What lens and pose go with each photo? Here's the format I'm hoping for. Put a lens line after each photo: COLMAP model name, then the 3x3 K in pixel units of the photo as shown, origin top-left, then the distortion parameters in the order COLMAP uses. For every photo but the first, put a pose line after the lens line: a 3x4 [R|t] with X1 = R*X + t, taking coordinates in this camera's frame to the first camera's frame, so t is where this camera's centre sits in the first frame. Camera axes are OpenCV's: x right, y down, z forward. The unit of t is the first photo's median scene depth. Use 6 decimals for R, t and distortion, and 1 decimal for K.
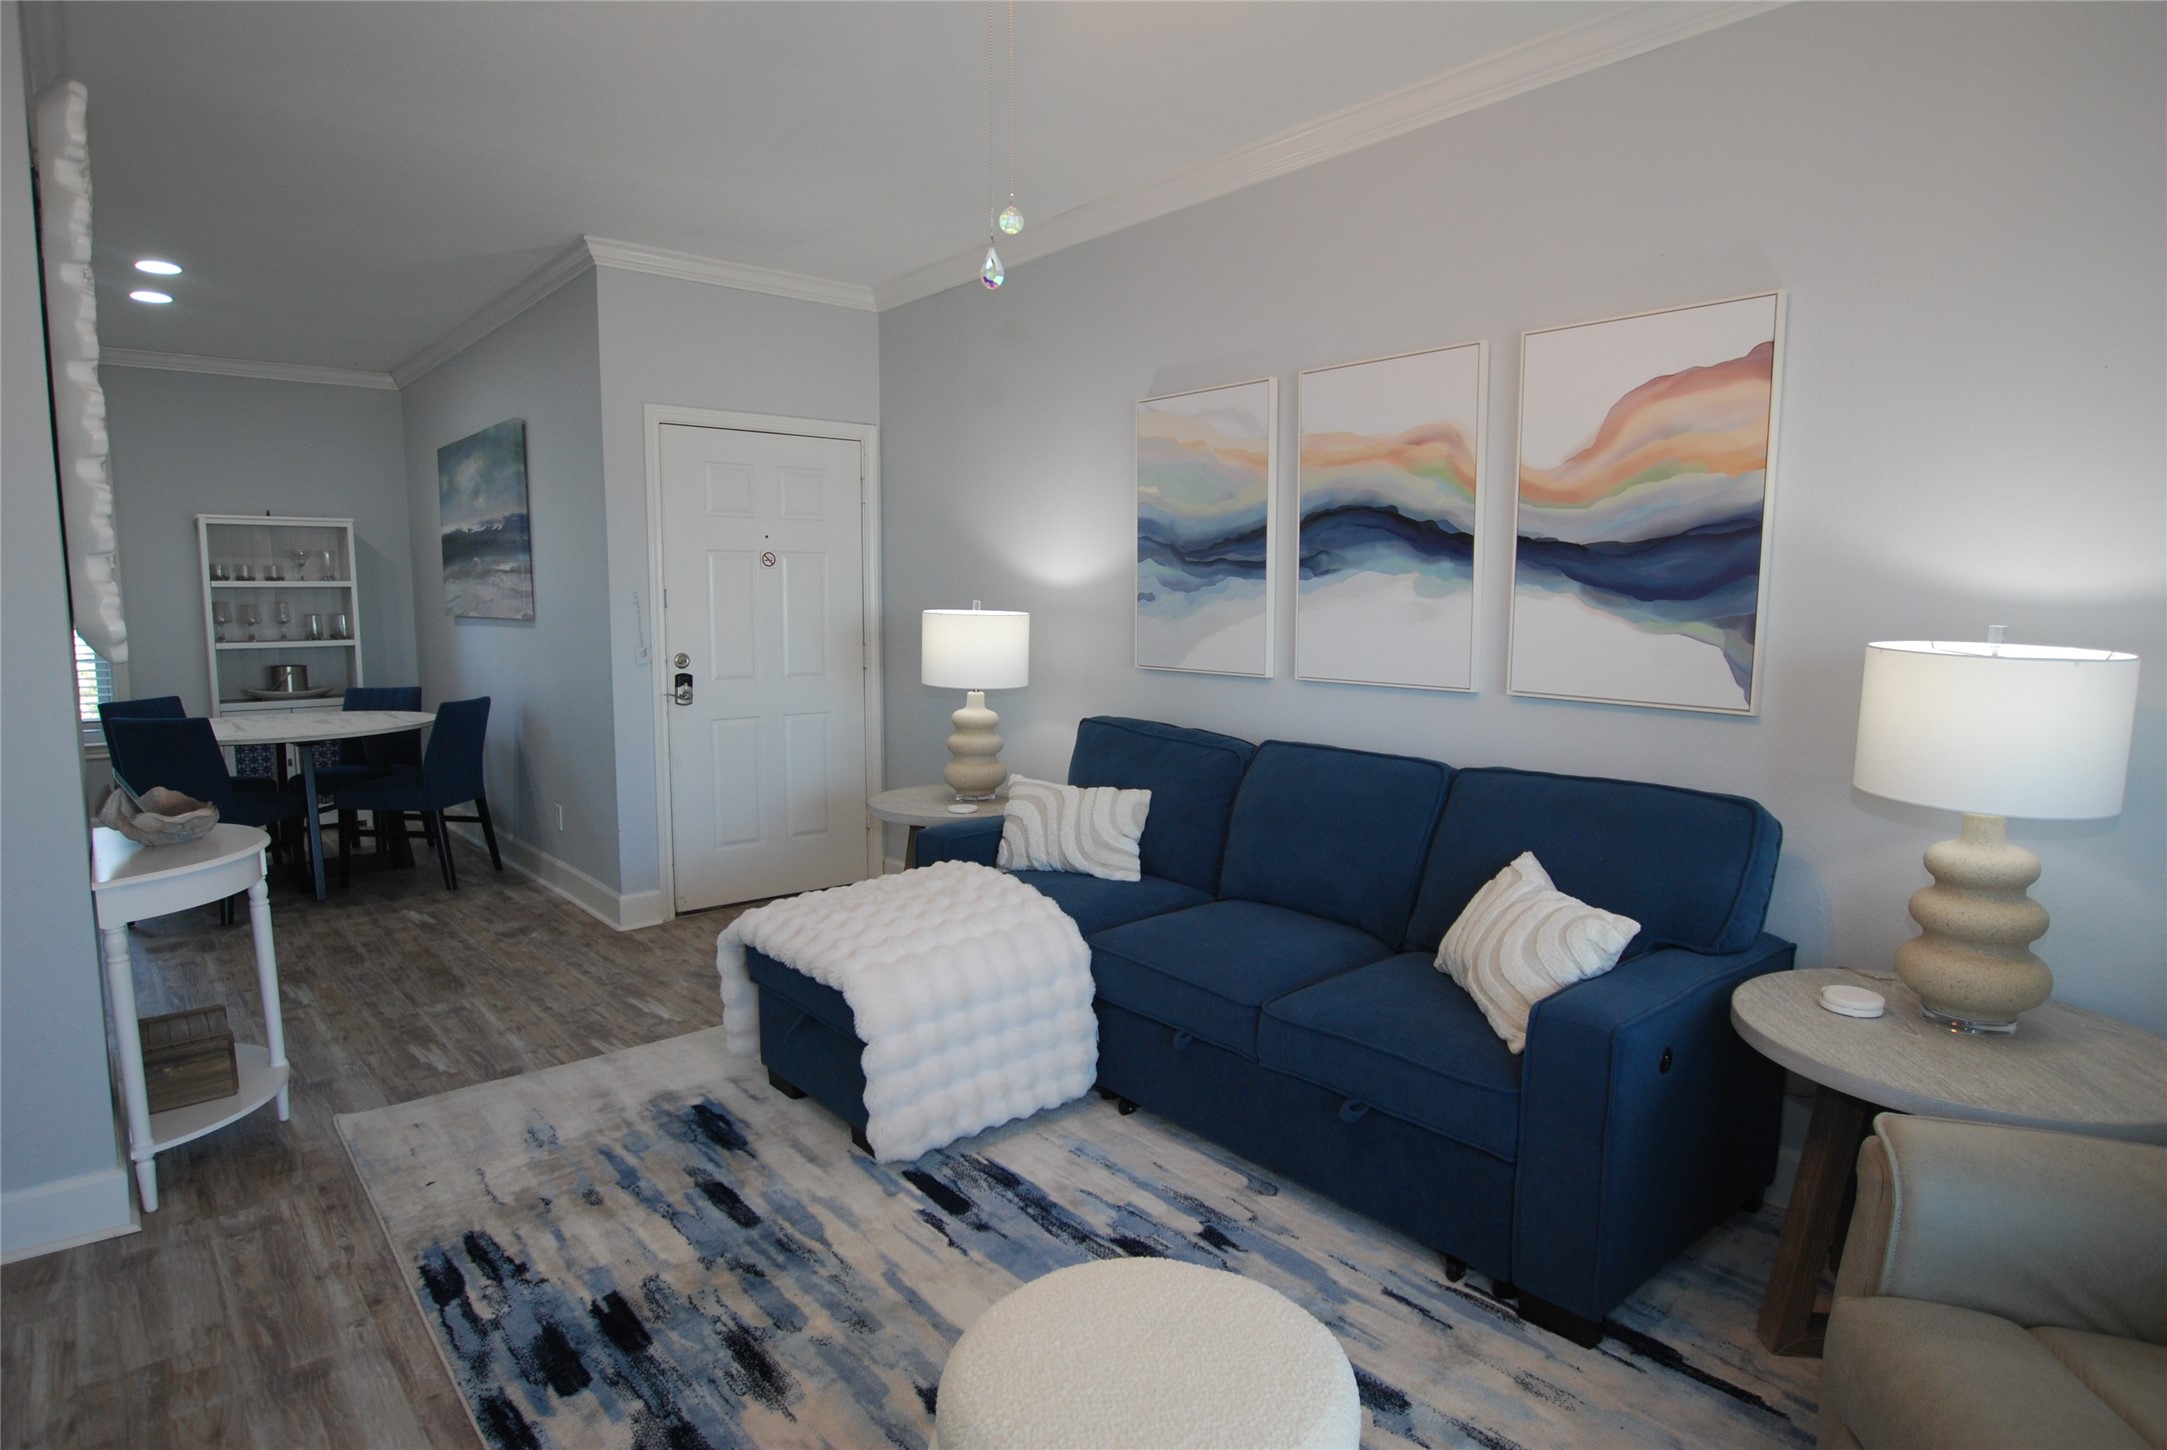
lens RADIAL K [[1206.4, 0, 1088.1], [0, 1206.4, 723.8], [0, 0, 1]] dist [-0.012767, -0.000392]
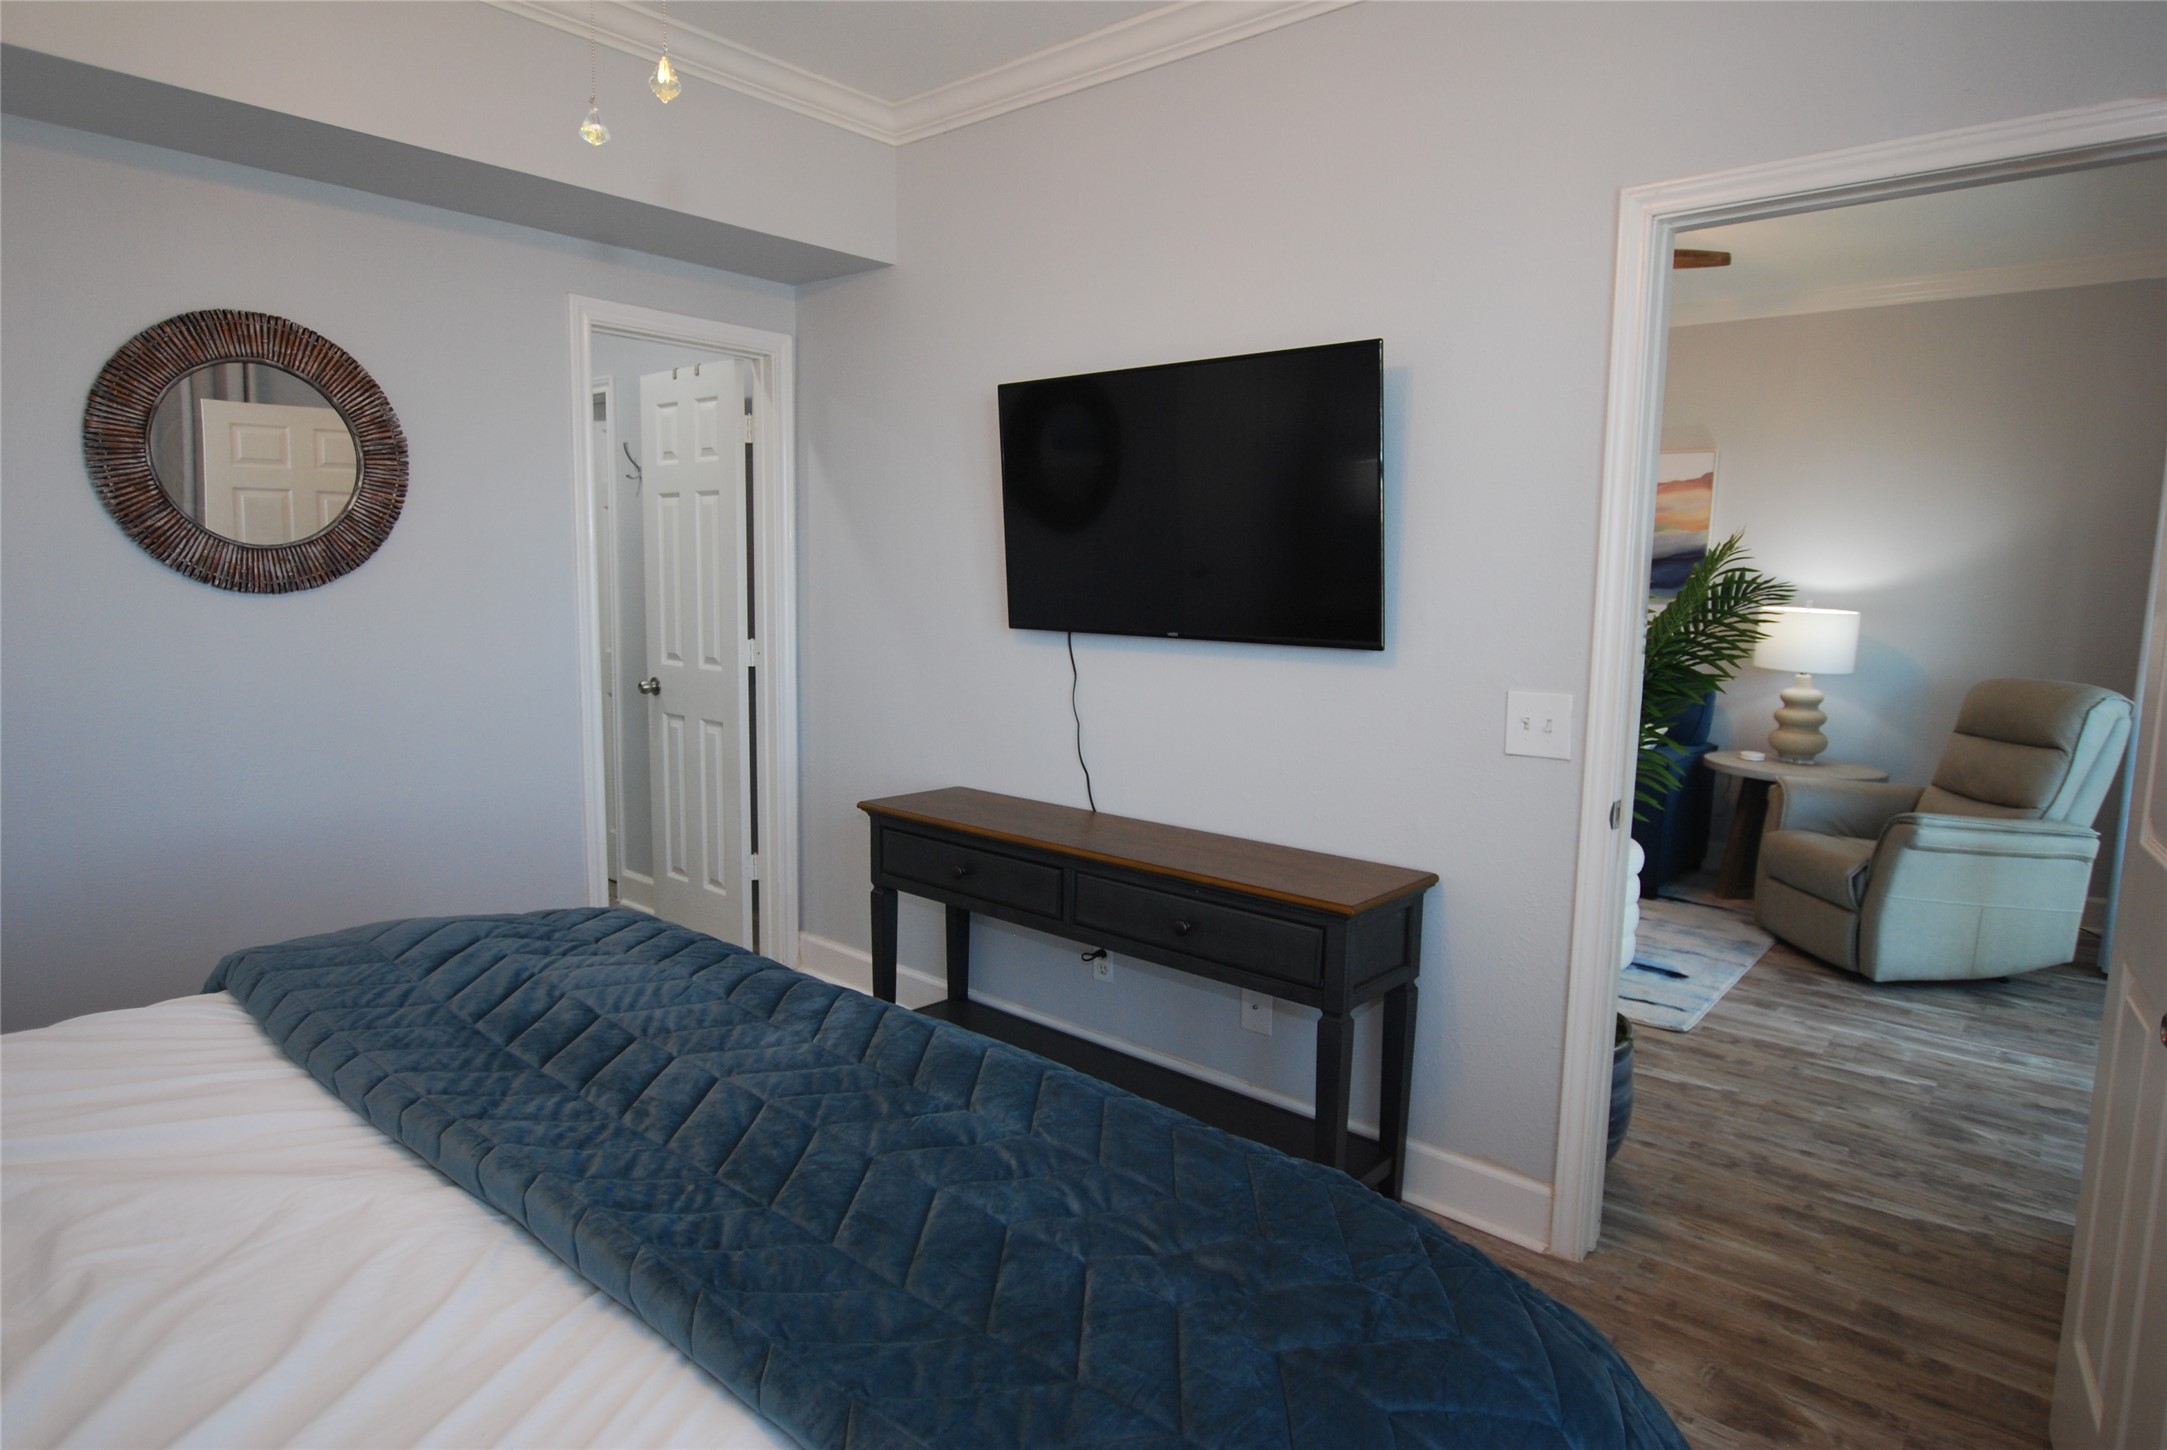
lens RADIAL K [[1245.7, 0, 1083.5], [0, 1245.7, 725.0], [0, 0, 1]] dist [-0.010063, -0.000809]
pose [[0.986788, -0.006826, 0.161873, -0.929223], [0.003893, 0.999823, 0.018428, 0.098513], [-0.161970, -0.017555, 0.986639, -1.059087]]
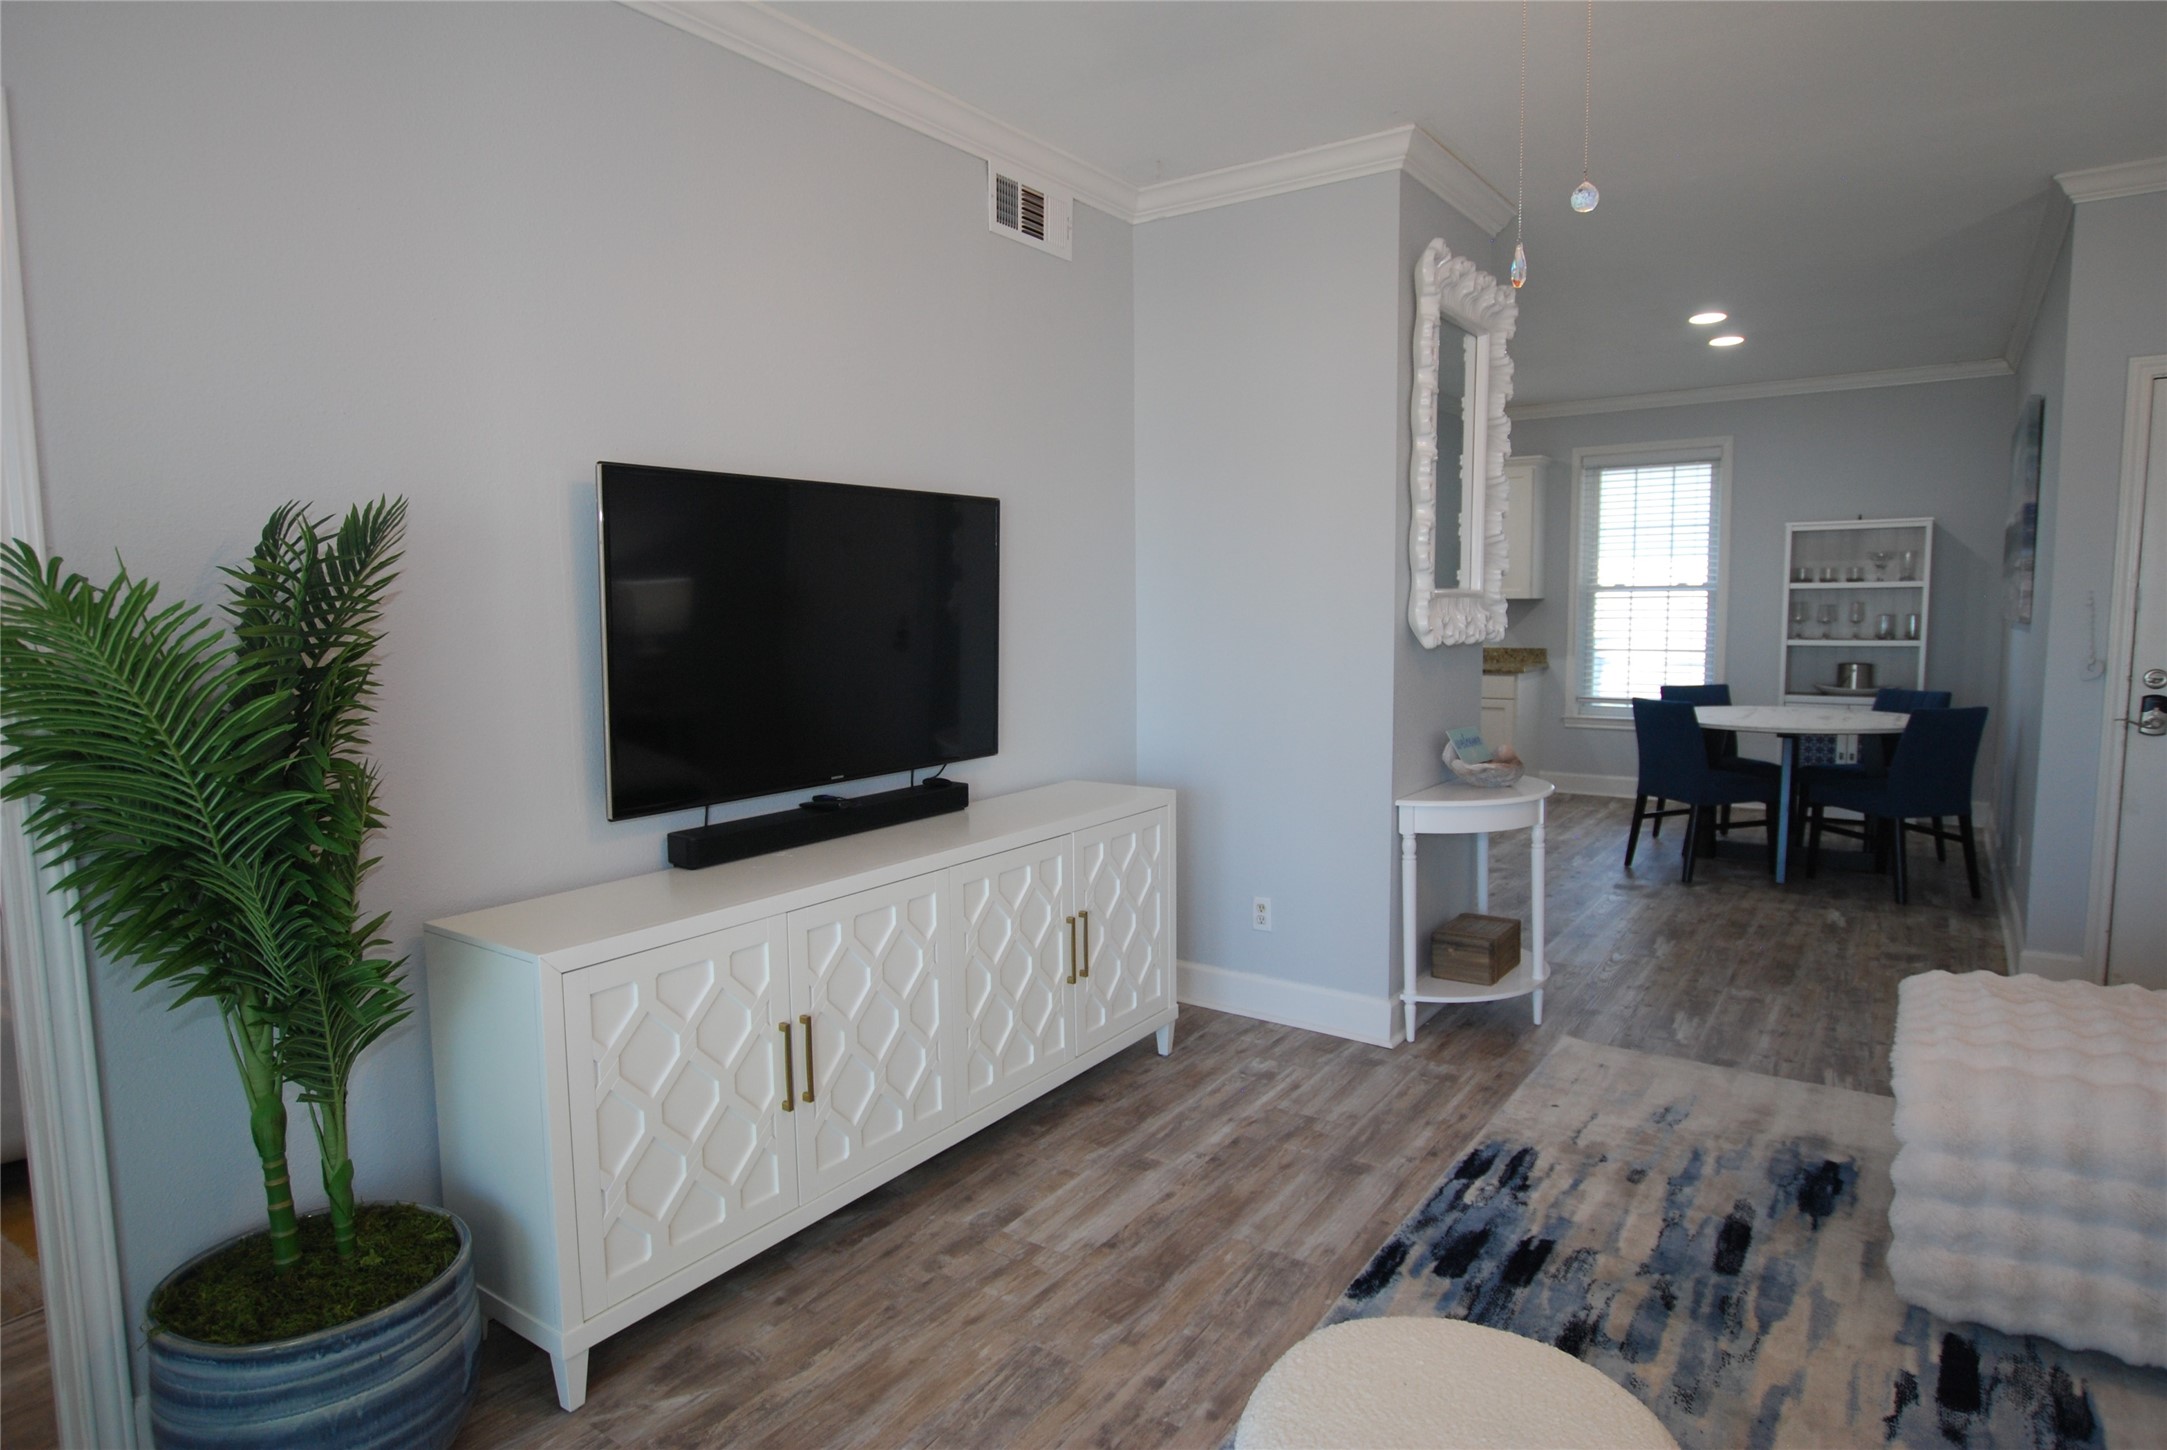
lens RADIAL K [[1206.4, 0, 1088.1], [0, 1206.4, 723.8], [0, 0, 1]] dist [-0.012767, -0.000392]
pose [[0.253834, 0.094477, -0.962623, 0.449188], [-0.092627, 0.993019, 0.073035, -0.029165], [0.962803, 0.070626, 0.260813, 0.248105]]
